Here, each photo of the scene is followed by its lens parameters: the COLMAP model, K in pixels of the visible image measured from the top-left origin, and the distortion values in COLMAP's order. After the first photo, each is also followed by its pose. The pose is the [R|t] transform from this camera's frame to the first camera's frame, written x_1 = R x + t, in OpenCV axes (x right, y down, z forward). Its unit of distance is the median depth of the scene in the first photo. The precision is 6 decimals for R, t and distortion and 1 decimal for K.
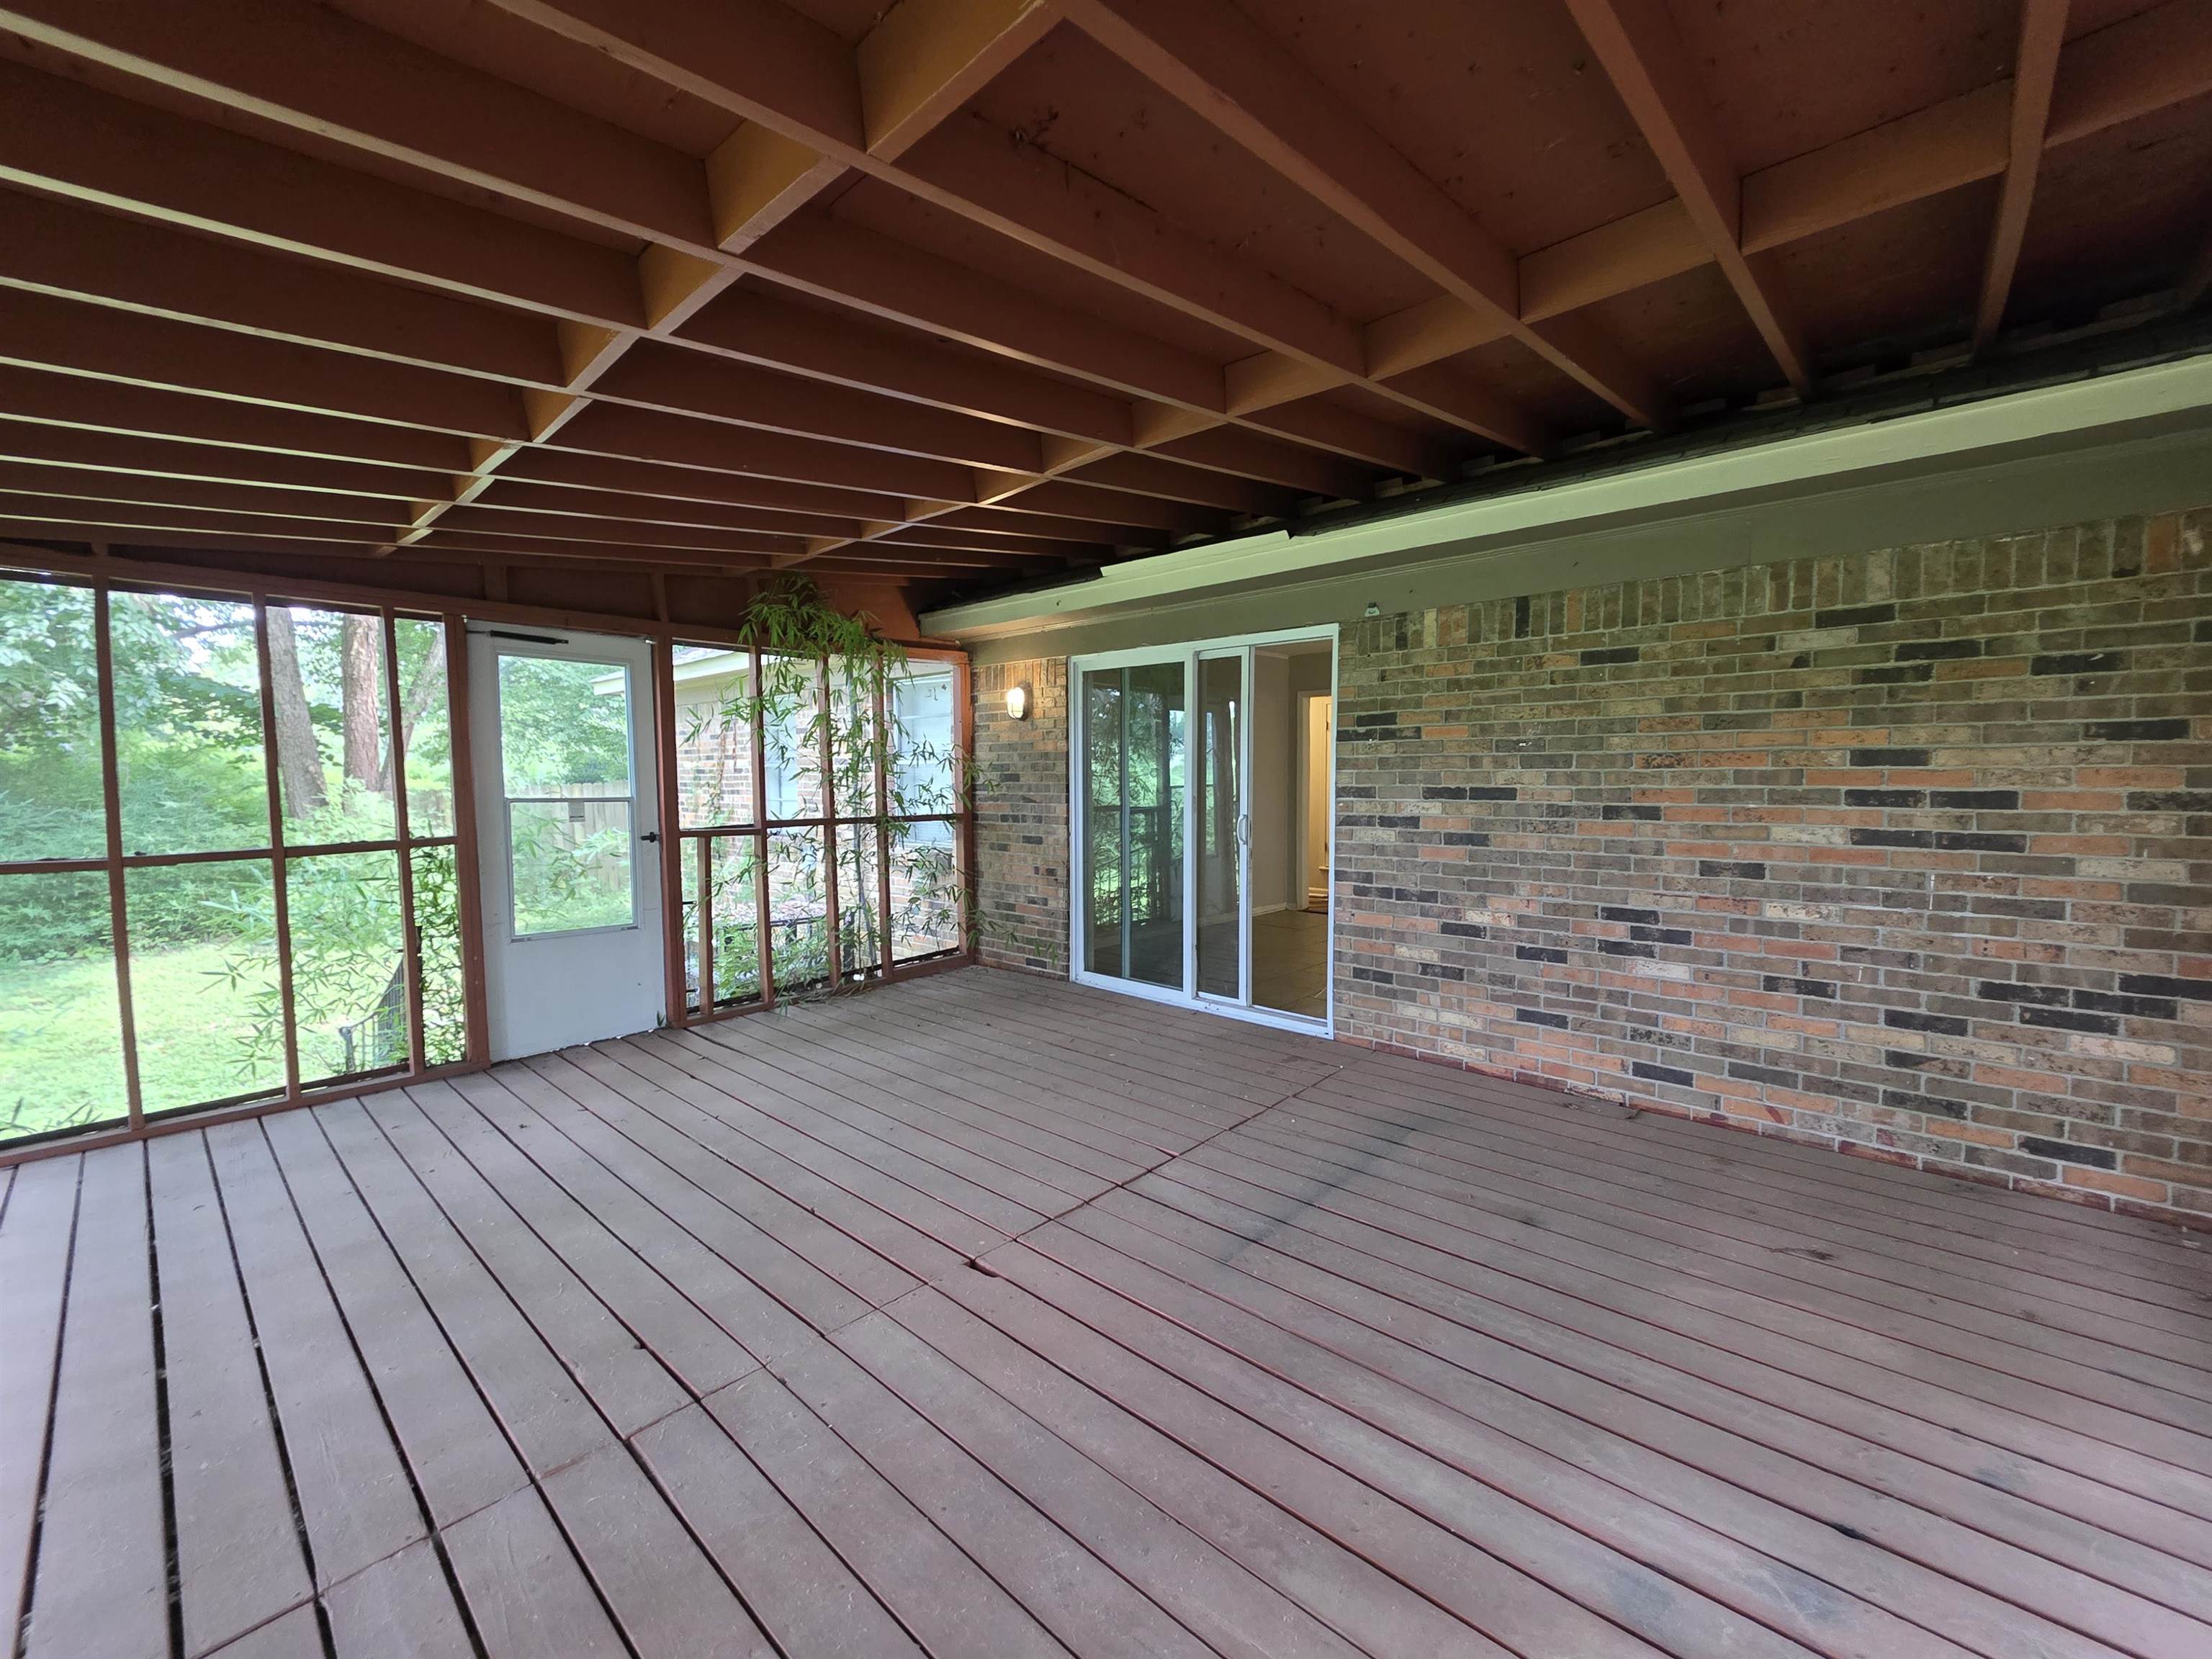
lens RADIAL K [[892.3, 0, 1111.8], [0, 892.3, 839.5], [0, 0, 1]] dist [-0.000087, 0.000010]
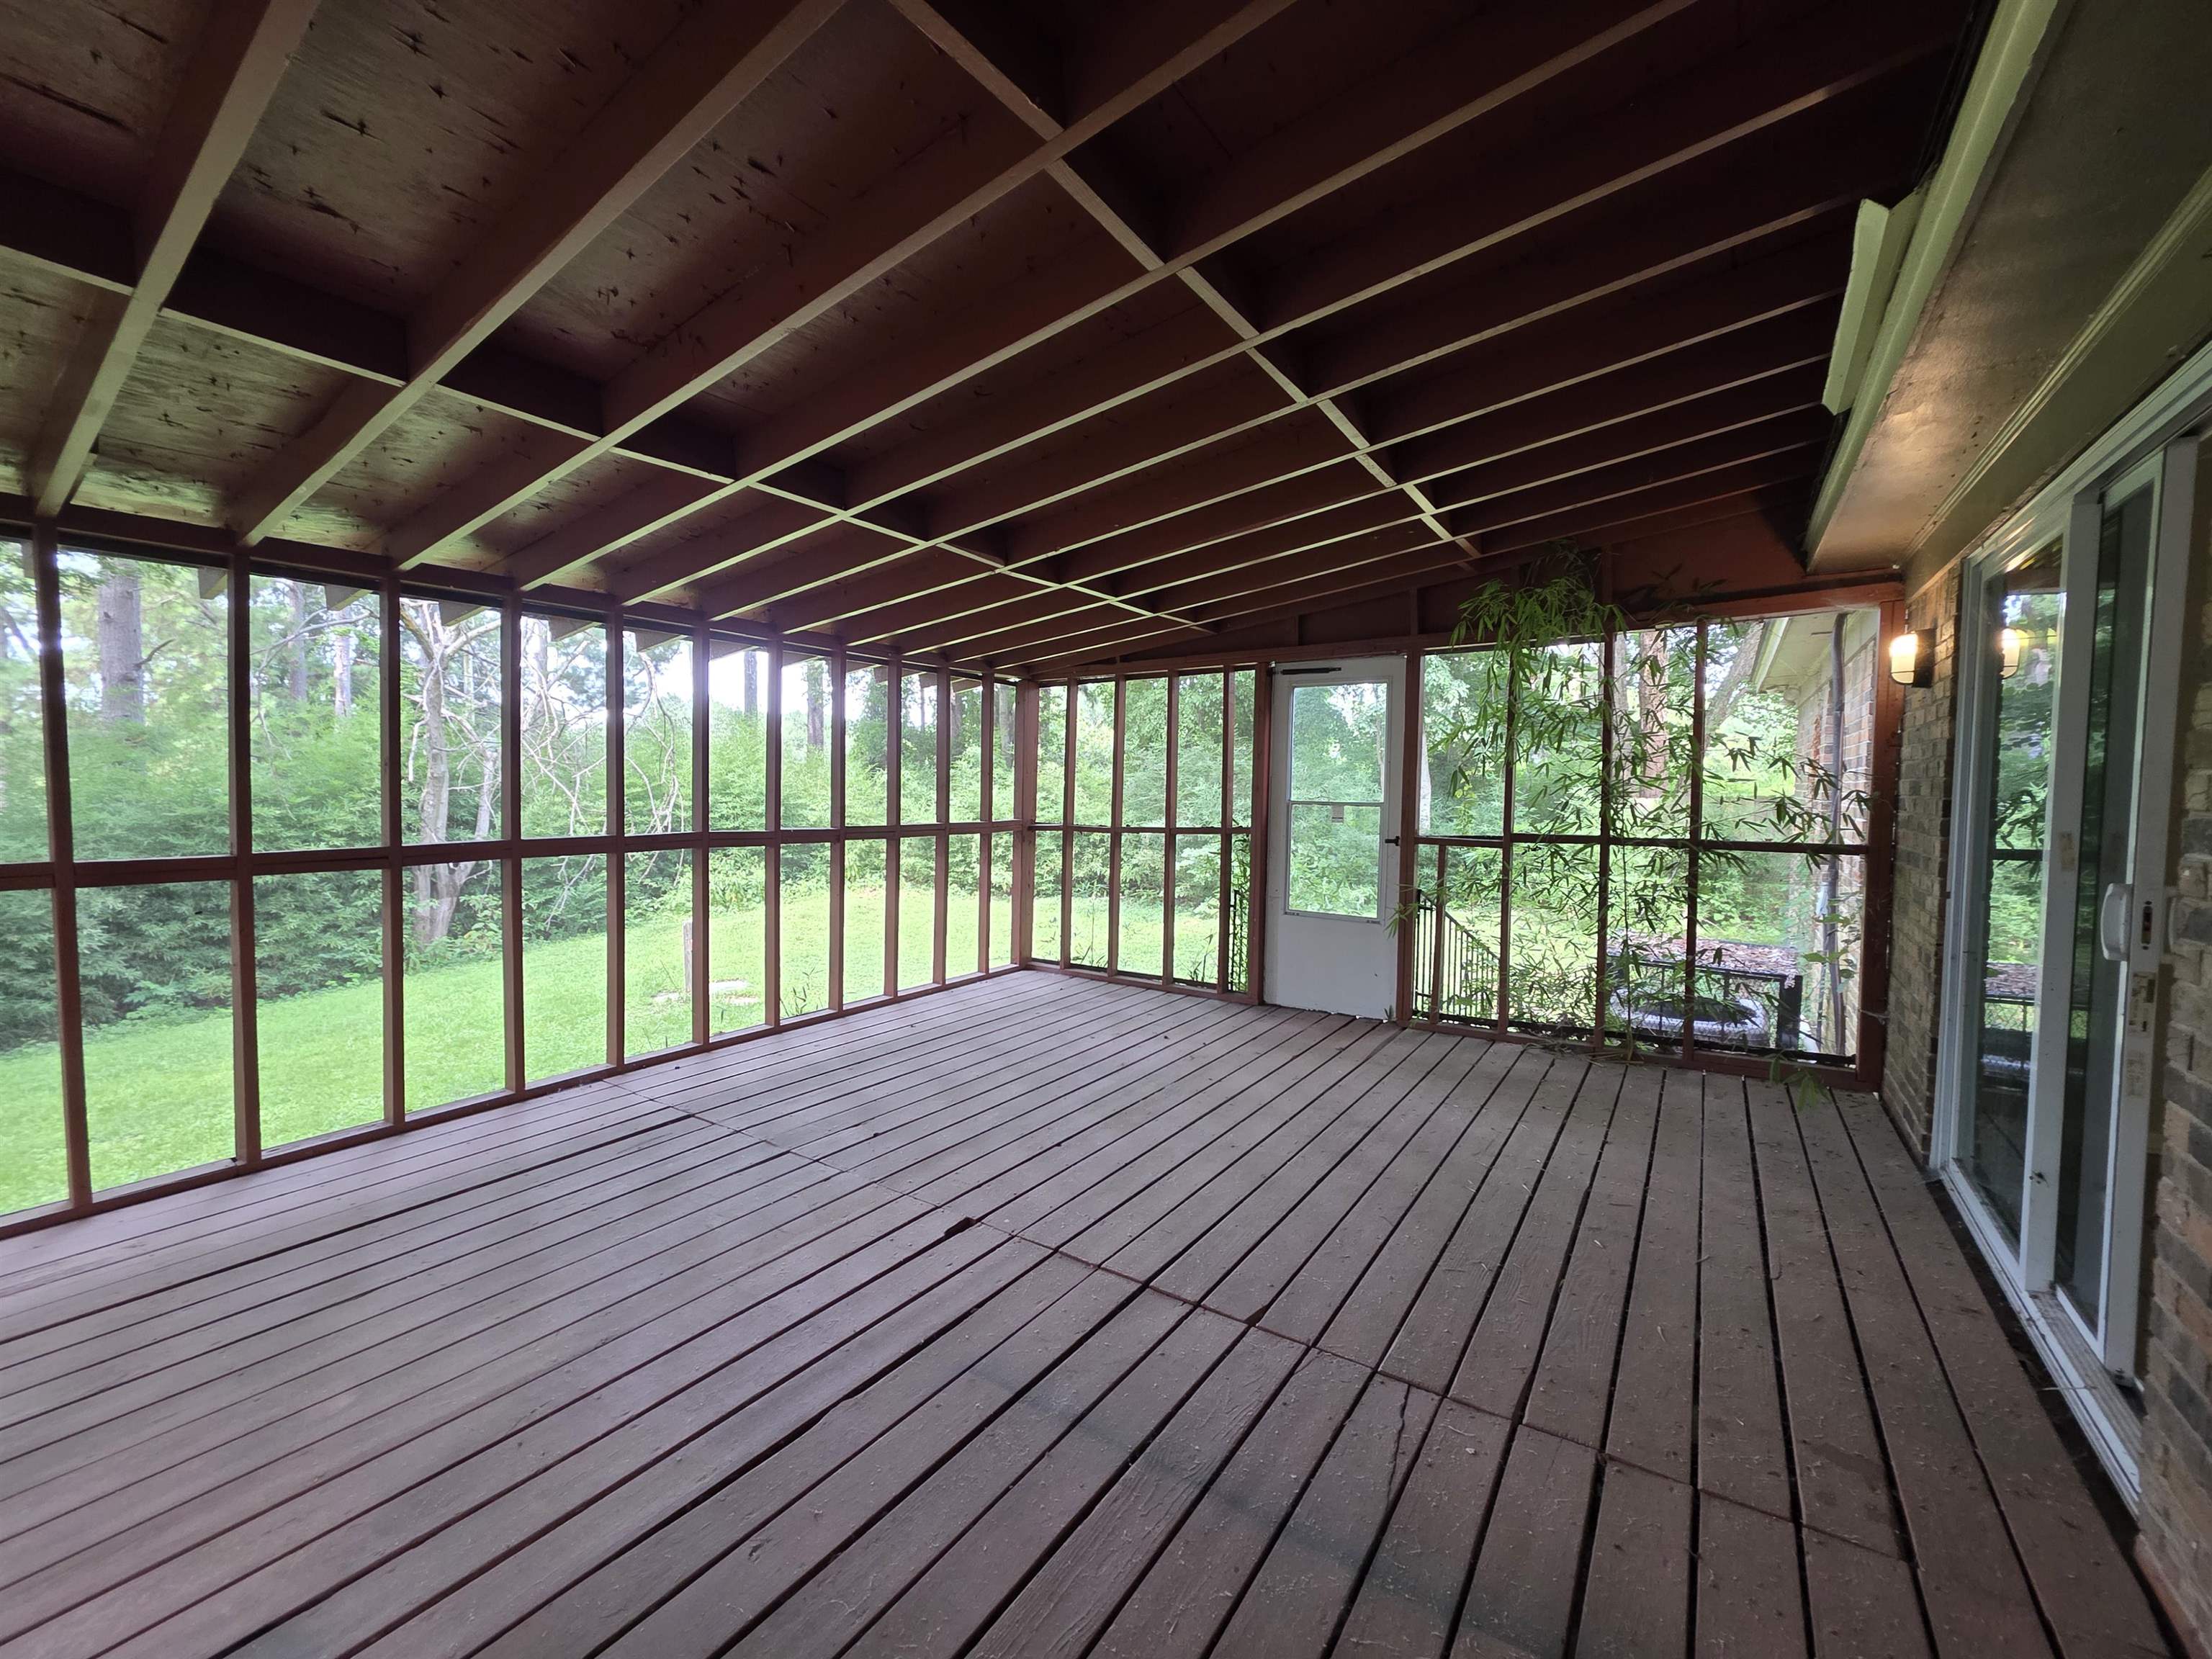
lens RADIAL K [[892.3, 0, 1111.8], [0, 892.3, 839.5], [0, 0, 1]] dist [-0.000087, 0.000010]
pose [[0.138507, 0.064076, -0.988286, 0.549909], [-0.074674, 0.995740, 0.054093, -0.041447], [0.987542, 0.066307, 0.142701, 0.581275]]
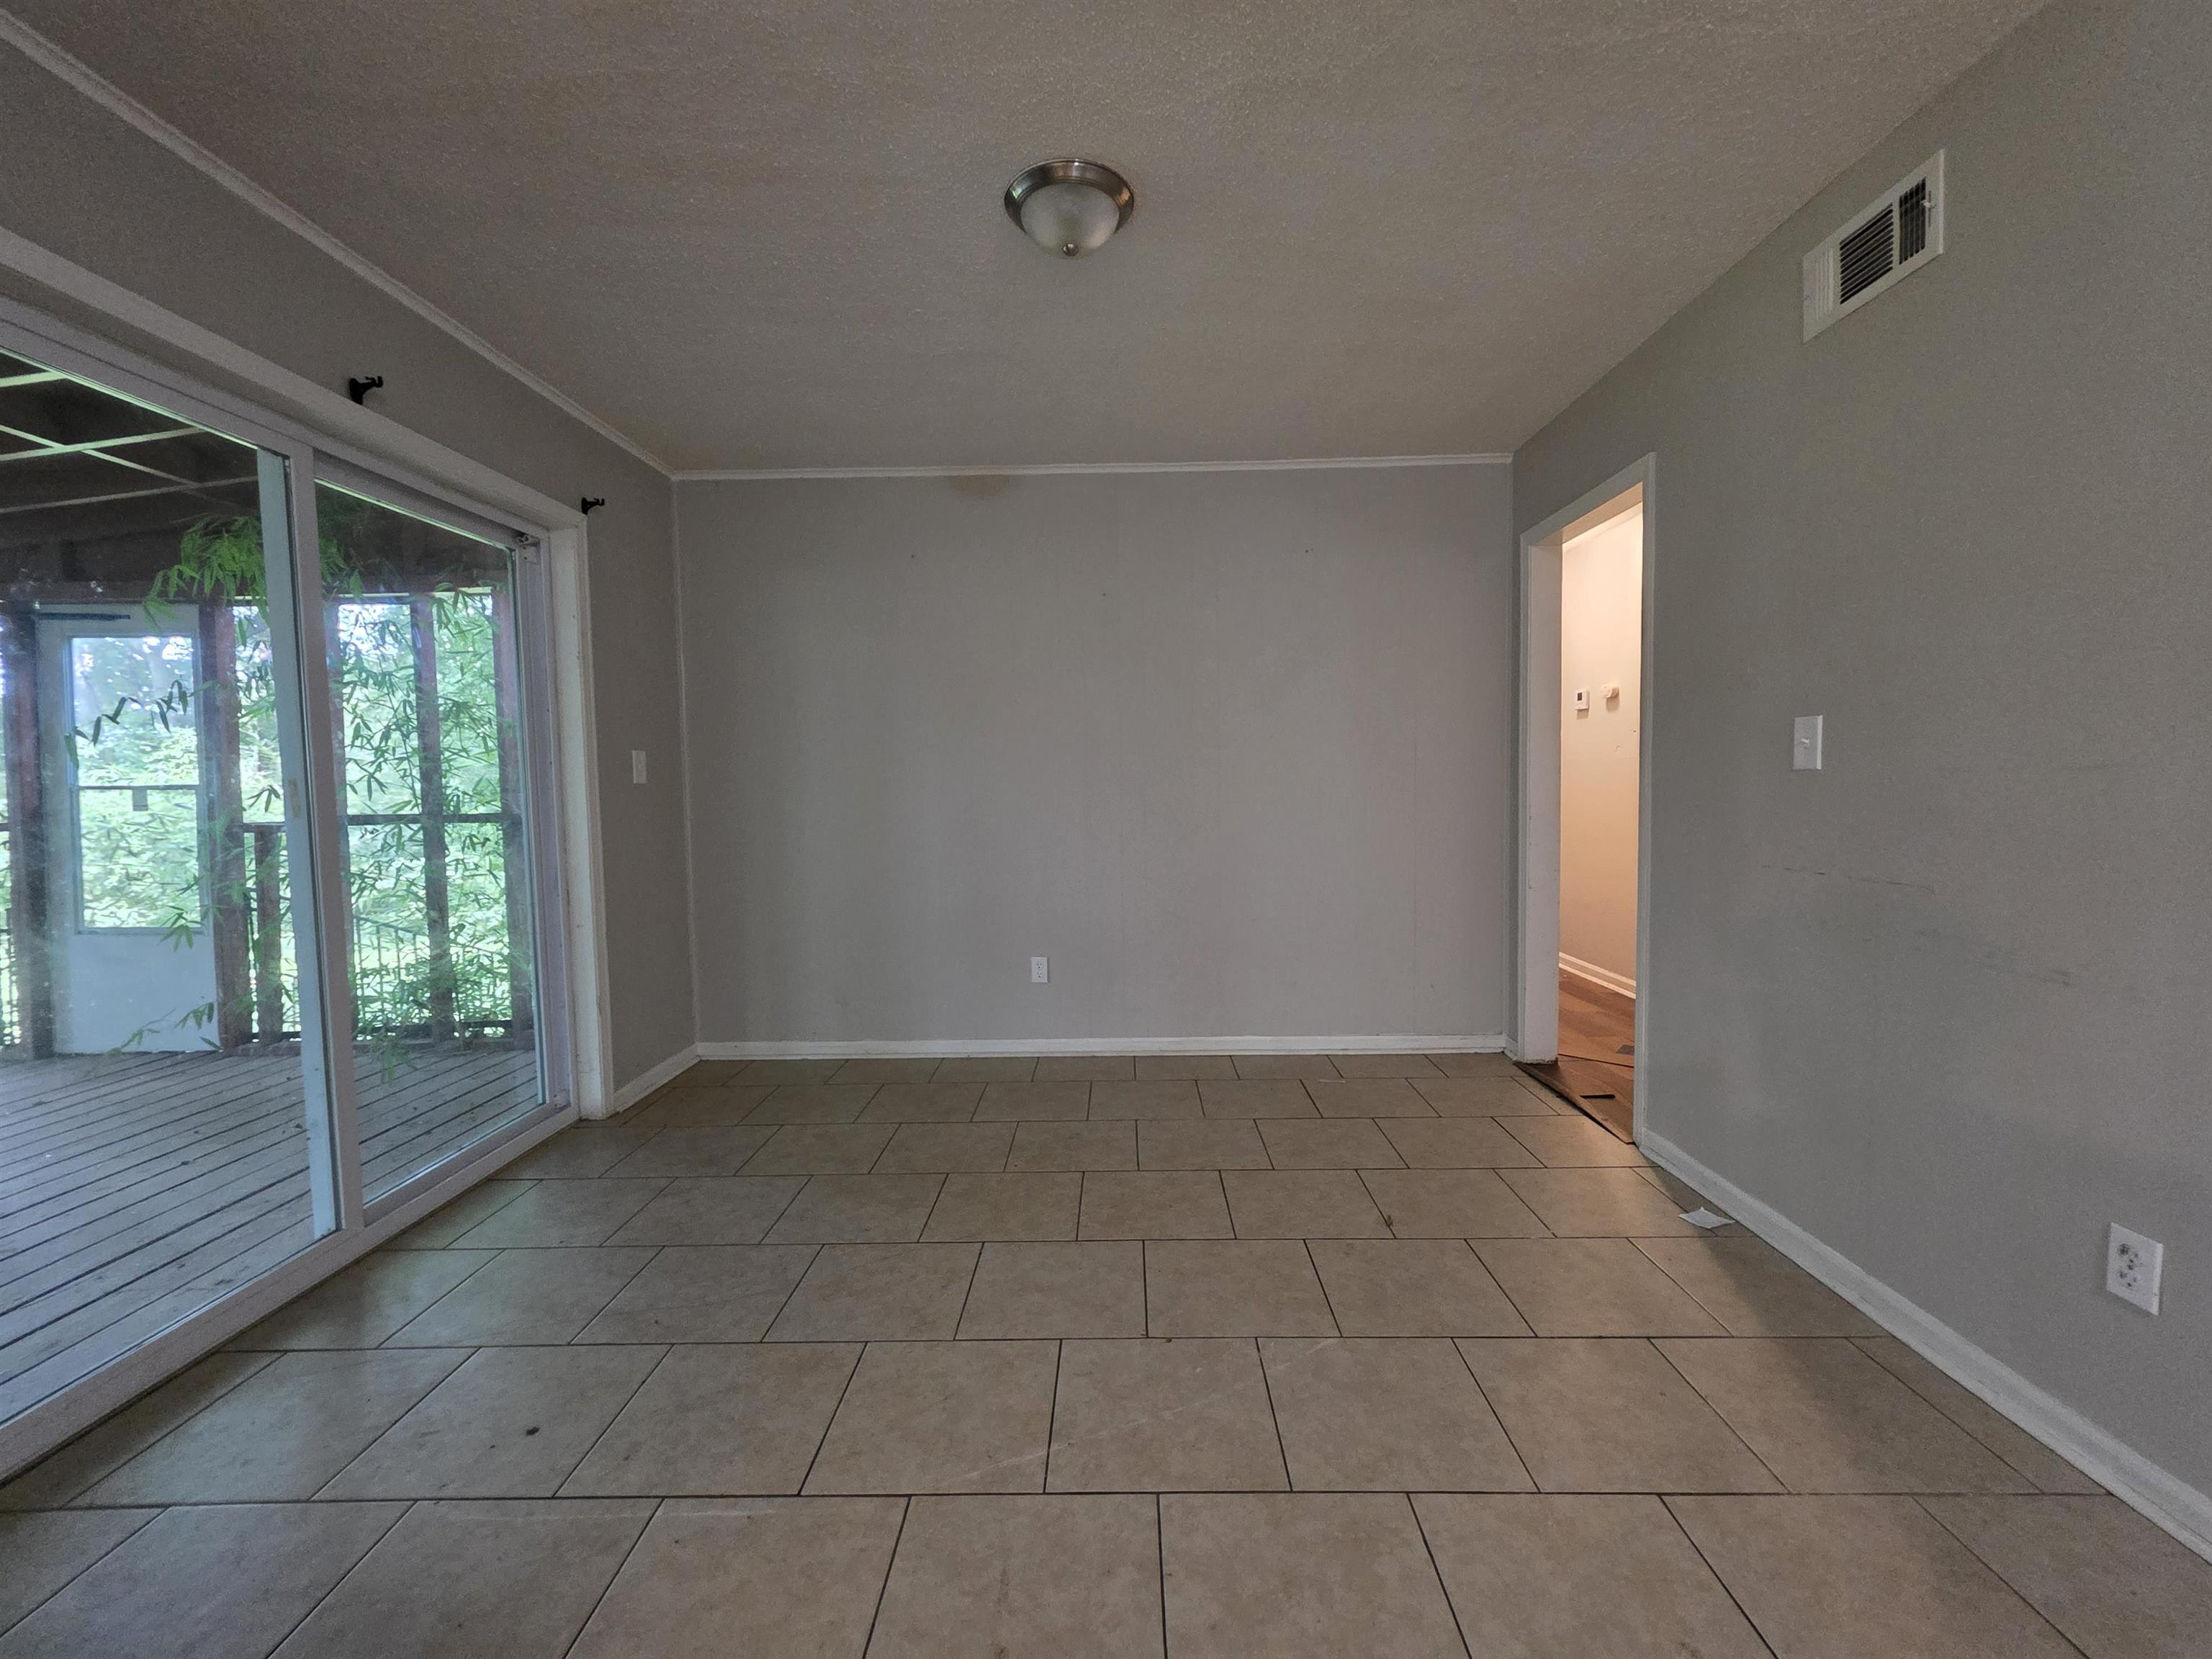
lens RADIAL K [[892.3, 0, 1111.8], [0, 892.3, 839.5], [0, 0, 1]] dist [-0.000087, 0.000010]
pose [[0.657553, 0.039906, -0.752351, 0.807322], [-0.036813, 0.999105, 0.020820, -0.049709], [0.752508, 0.014006, 0.658434, 1.220673]]
